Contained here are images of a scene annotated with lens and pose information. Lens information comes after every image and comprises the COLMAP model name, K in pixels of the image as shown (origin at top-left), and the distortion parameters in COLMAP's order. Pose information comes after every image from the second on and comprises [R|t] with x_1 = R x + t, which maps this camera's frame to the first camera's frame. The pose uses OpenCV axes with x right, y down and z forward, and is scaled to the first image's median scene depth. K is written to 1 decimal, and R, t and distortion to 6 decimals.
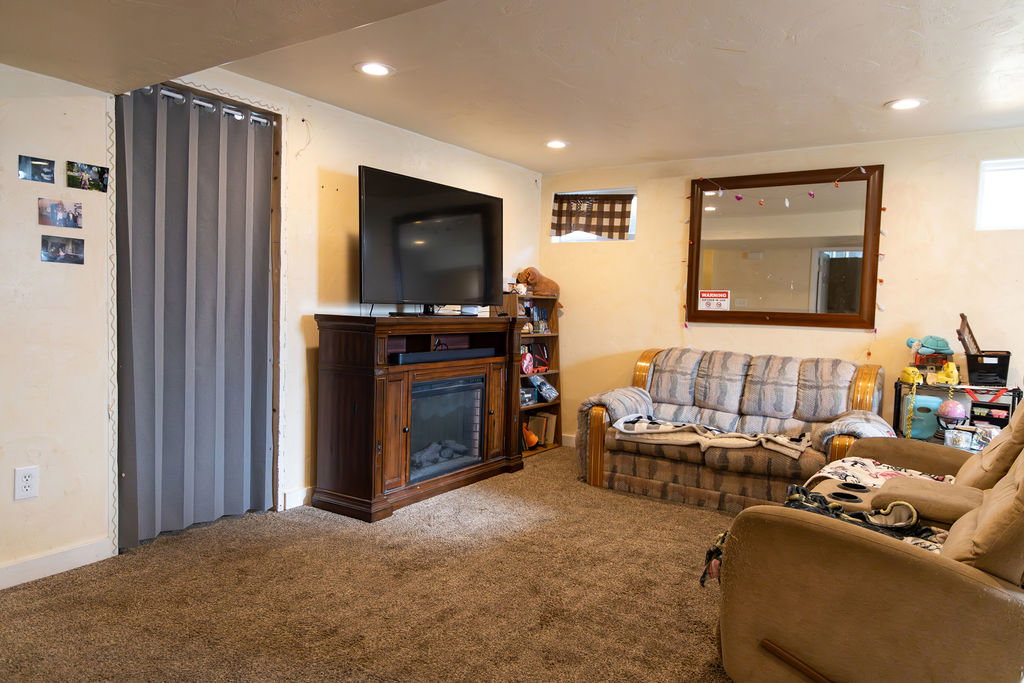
lens RADIAL K [[686.2, 0, 510.9], [0, 686.2, 342.8], [0, 0, 1]] dist [0.004979, 0.006616]
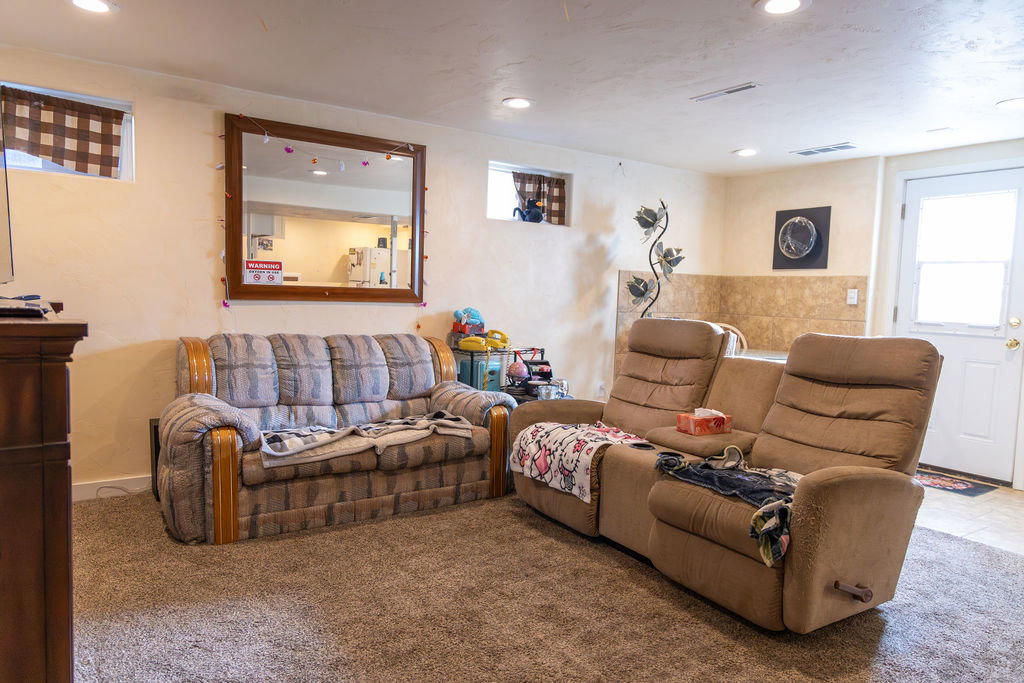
lens RADIAL K [[686.2, 0, 514.0], [0, 686.2, 342.2], [0, 0, 1]] dist [0.004979, 0.006616]
pose [[0.368341, -0.086768, 0.925633, -0.398403], [0.030895, 0.996228, 0.081092, -0.040783], [-0.929177, -0.001272, 0.369632, 0.480017]]
